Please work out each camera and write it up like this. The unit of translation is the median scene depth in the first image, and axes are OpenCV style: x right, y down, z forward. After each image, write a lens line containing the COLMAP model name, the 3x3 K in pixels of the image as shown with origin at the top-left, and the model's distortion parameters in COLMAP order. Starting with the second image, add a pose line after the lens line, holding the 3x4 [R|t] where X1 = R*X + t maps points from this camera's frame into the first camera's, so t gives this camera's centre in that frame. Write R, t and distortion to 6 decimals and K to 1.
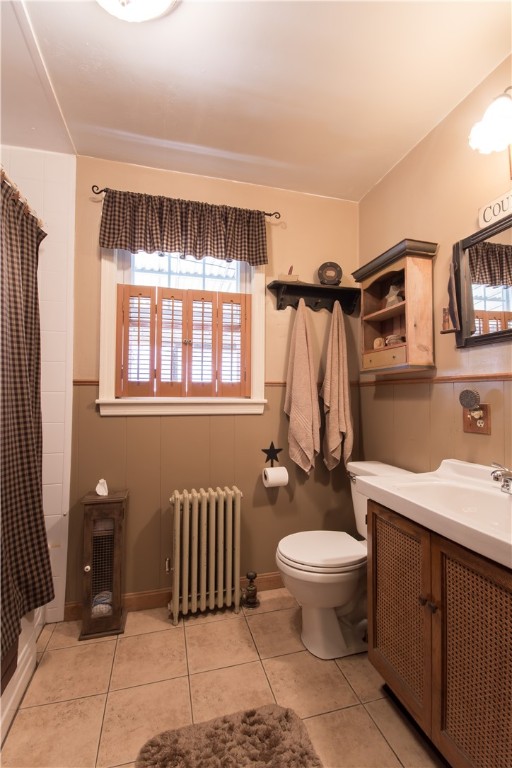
lens RADIAL K [[340.6, 0, 260.6], [0, 340.6, 386.6], [0, 0, 1]] dist [0.002345, -0.006234]
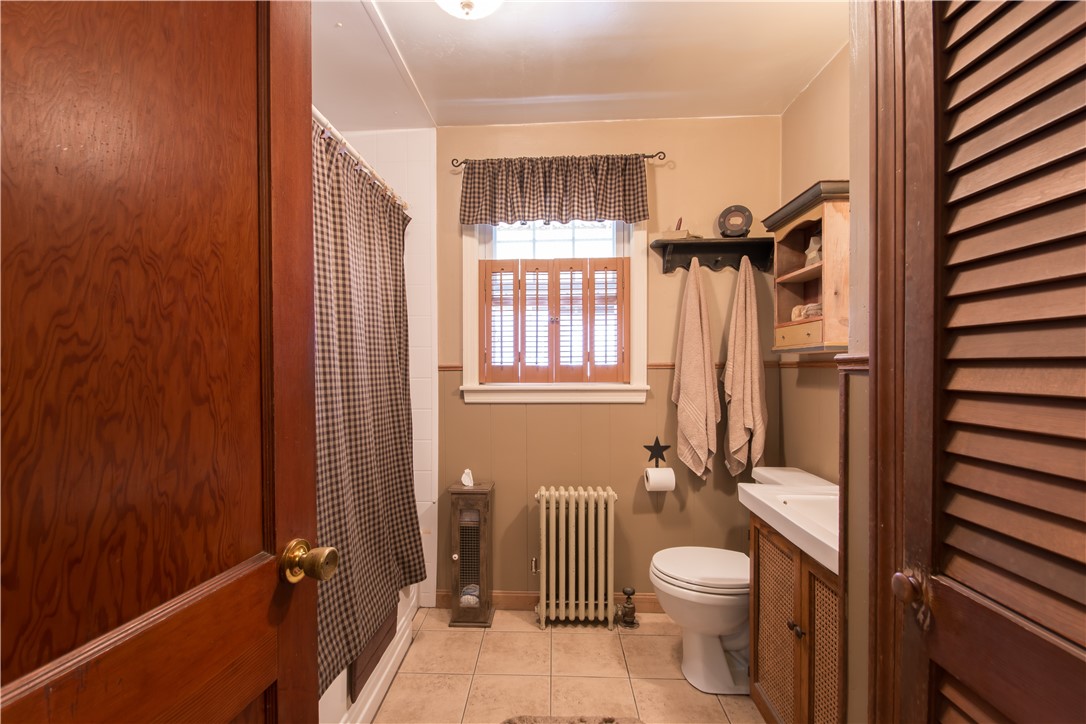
lens RADIAL K [[481.6, 0, 534.2], [0, 481.6, 373.0], [0, 0, 1]] dist [0.002345, -0.006234]
pose [[0.949331, -0.001615, -0.314274, 0.136365], [0.015313, 0.999037, 0.041120, -0.050554], [0.313905, -0.043849, 0.948441, -0.212245]]
